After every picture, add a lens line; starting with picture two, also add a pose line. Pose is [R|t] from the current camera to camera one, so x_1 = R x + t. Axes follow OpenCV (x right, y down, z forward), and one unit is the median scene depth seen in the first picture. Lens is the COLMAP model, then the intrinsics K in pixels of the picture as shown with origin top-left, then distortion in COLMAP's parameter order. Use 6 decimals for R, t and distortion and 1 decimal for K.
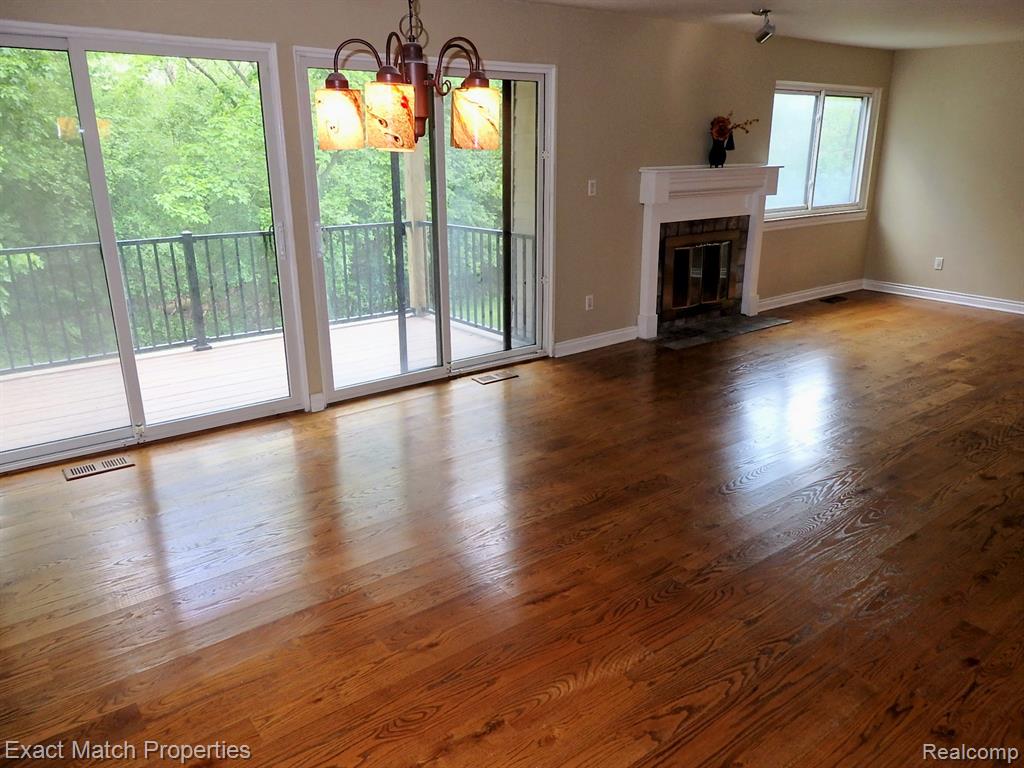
lens RADIAL K [[759.4, 0, 512.0], [0, 759.4, 384.0], [0, 0, 1]] dist [0.000706, 0.004140]
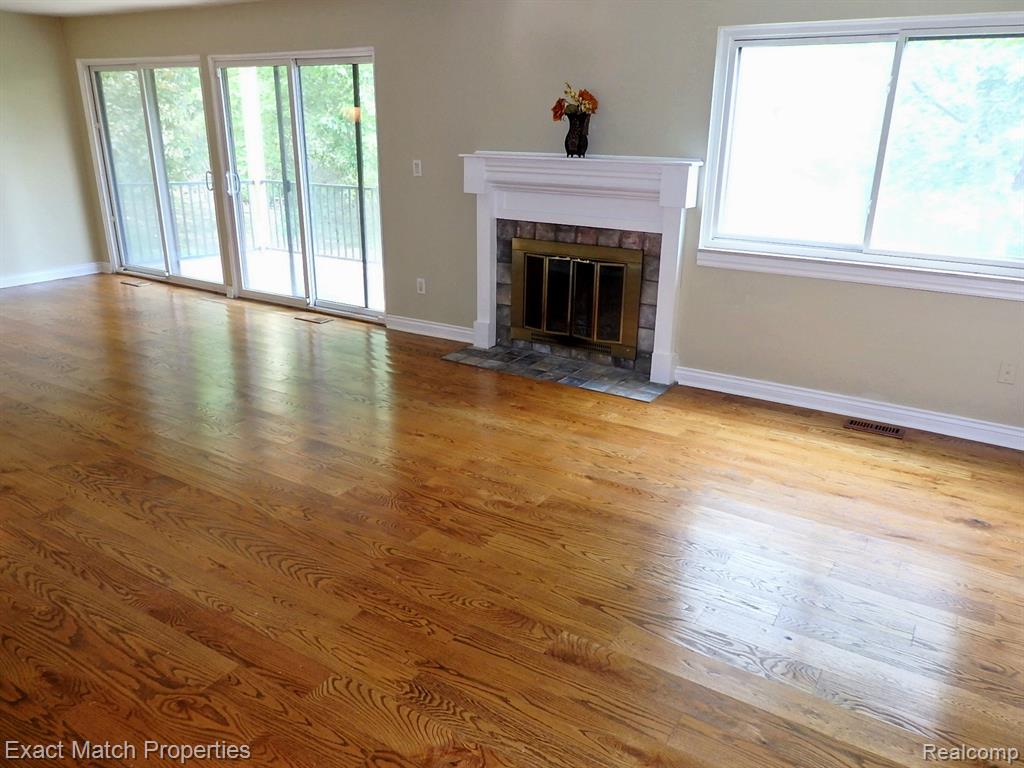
lens RADIAL K [[775.4, 0, 512.0], [0, 775.4, 384.0], [0, 0, 1]] dist [0.001271, -0.000062]
pose [[0.334382, 0.309458, -0.890182, 0.982287], [-0.298023, 0.930803, 0.211632, -0.216661], [0.894076, 0.194529, 0.403469, 0.665763]]
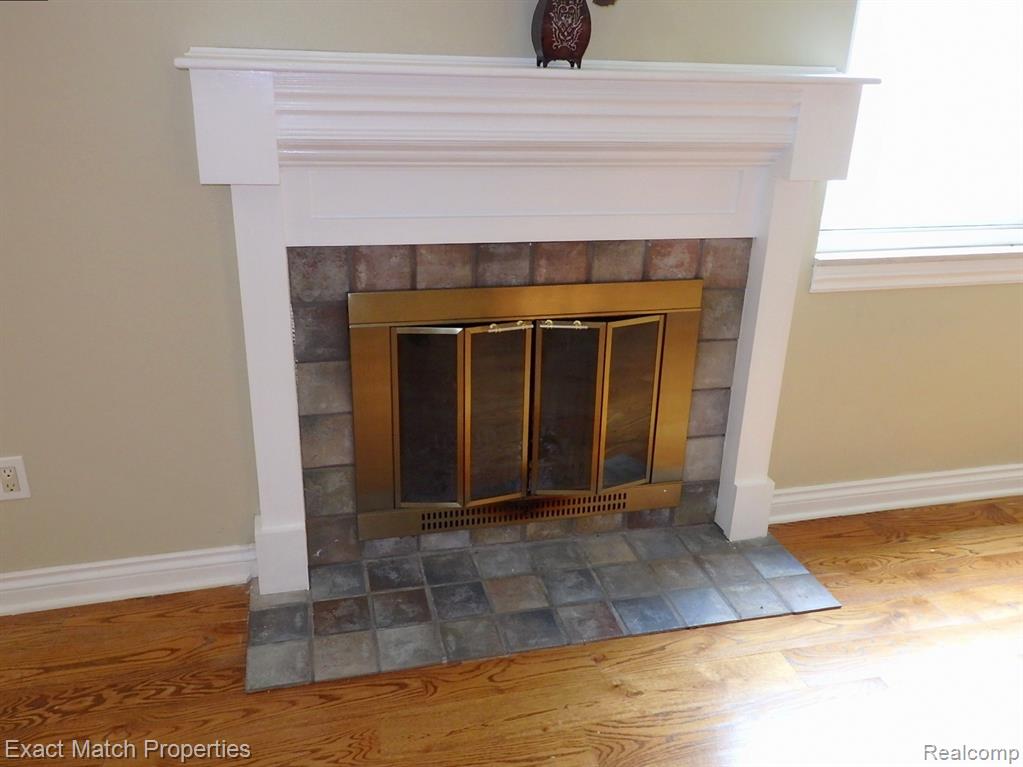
lens RADIAL K [[888.0, 0, 531.3], [0, 888.0, 384.9], [0, 0, 1]] dist [0.030388, 0.002179]
pose [[0.921788, 0.176031, -0.345427, 0.388383], [-0.153685, 0.983895, 0.091281, -0.194677], [0.355933, -0.031055, 0.933996, 0.670728]]
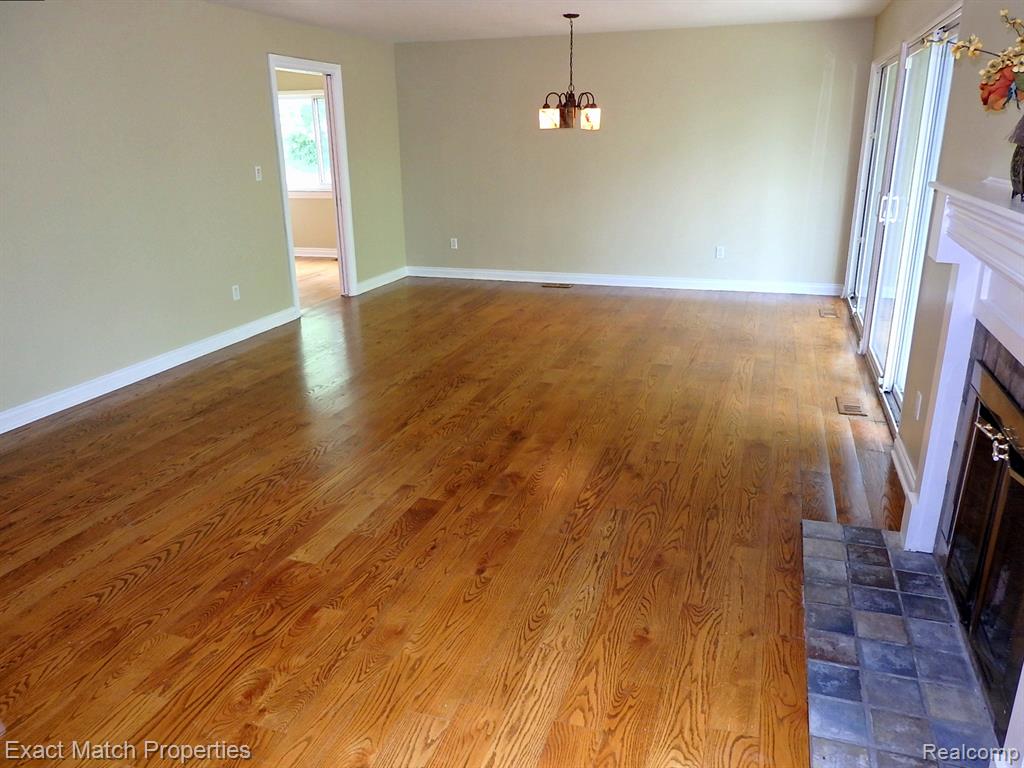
lens RADIAL K [[759.4, 0, 512.0], [0, 759.4, 384.0], [0, 0, 1]] dist [0.000706, 0.004140]
pose [[-0.832726, 0.188288, -0.520686, 0.599090], [-0.152055, 0.826477, 0.542047, -0.352940], [0.532397, 0.530550, -0.659599, 1.106198]]
